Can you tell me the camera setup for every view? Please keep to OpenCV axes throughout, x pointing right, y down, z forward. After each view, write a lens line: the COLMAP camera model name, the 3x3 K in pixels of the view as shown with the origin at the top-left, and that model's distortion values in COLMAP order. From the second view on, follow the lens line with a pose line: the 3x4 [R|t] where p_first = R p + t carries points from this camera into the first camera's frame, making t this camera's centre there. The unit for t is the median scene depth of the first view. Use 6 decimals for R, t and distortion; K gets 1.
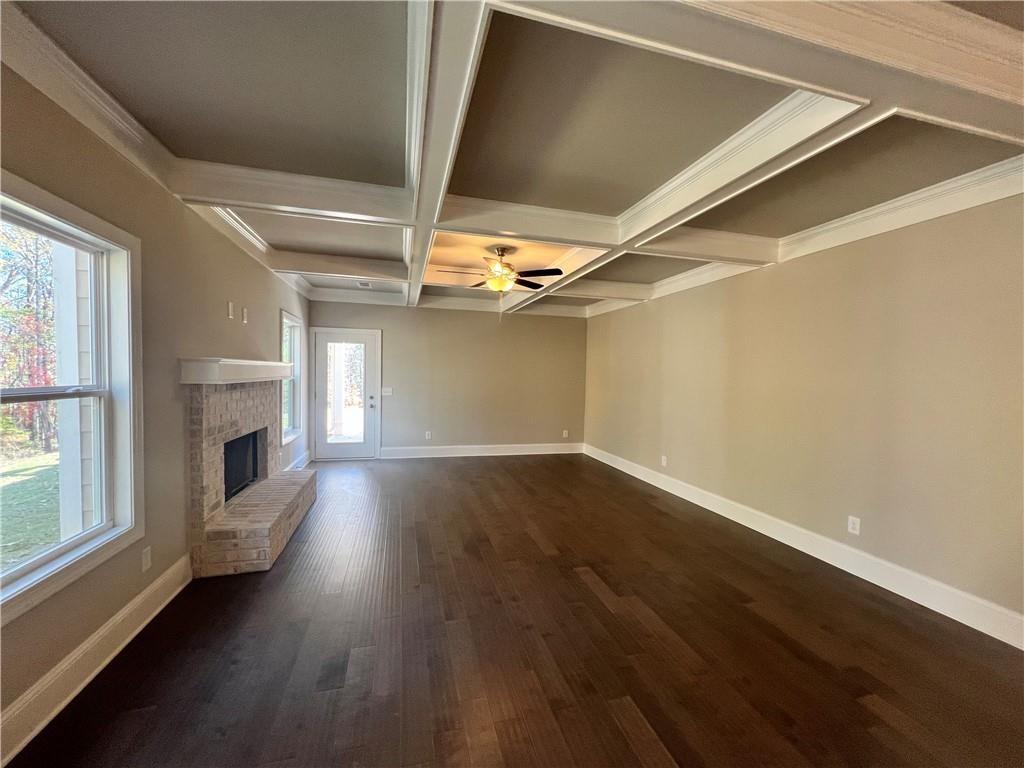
lens RADIAL K [[410.7, 0, 511.1], [0, 410.7, 389.1], [0, 0, 1]] dist [-0.000836, -0.000073]
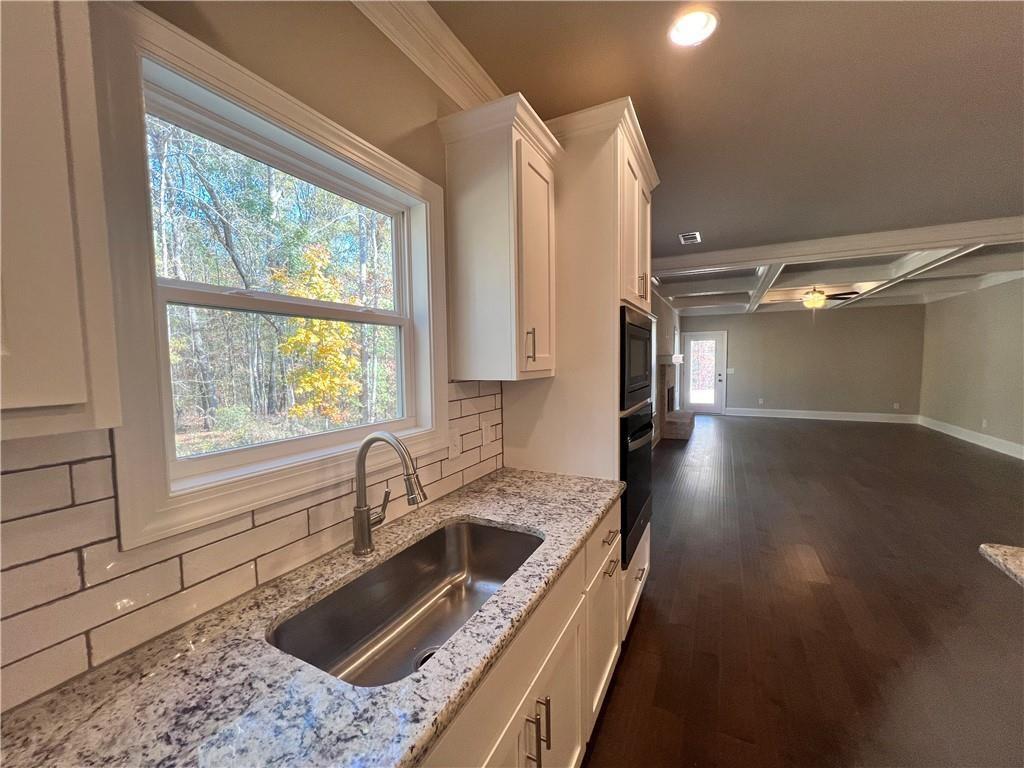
lens RADIAL K [[410.7, 0, 511.1], [0, 410.7, 389.1], [0, 0, 1]] dist [-0.000836, -0.000073]
pose [[0.737922, 0.016620, -0.674681, 0.149554], [0.003010, 0.999606, 0.027916, 0.033761], [0.674879, -0.022631, 0.737581, -0.808023]]
